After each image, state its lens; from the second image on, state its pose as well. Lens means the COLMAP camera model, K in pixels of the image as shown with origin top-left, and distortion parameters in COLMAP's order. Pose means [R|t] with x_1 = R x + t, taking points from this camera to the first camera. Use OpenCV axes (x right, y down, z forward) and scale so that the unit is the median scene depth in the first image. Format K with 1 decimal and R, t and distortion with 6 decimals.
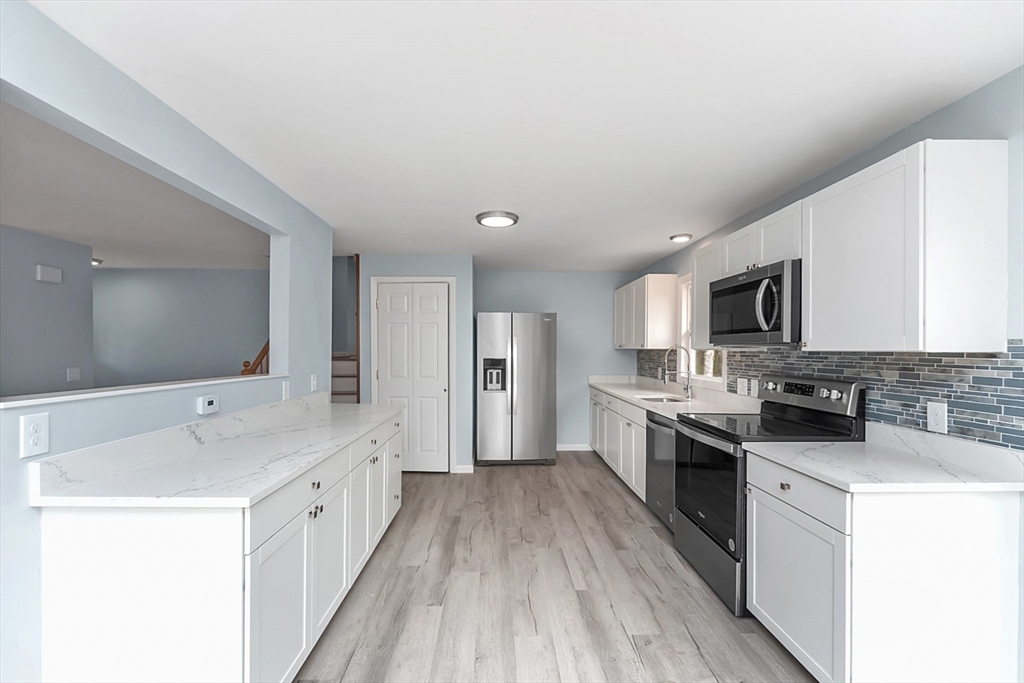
lens RADIAL K [[430.2, 0, 512.0], [0, 430.2, 341.5], [0, 0, 1]] dist [-0.002325, -0.000148]
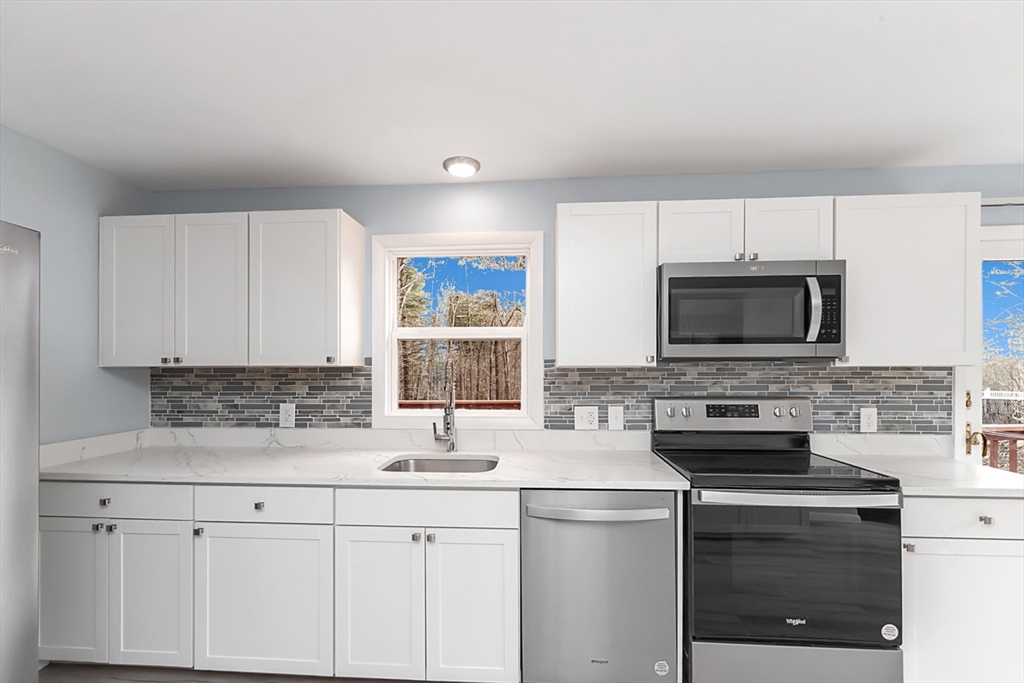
lens RADIAL K [[446.1, 0, 511.9], [0, 446.1, 363.3], [0, 0, 1]] dist [0.002651, 0.000179]
pose [[0.106590, 0.002159, 0.994301, -0.351154], [-0.012629, 0.999920, -0.000818, 0.027452], [-0.994223, -0.012470, 0.106609, 1.738200]]
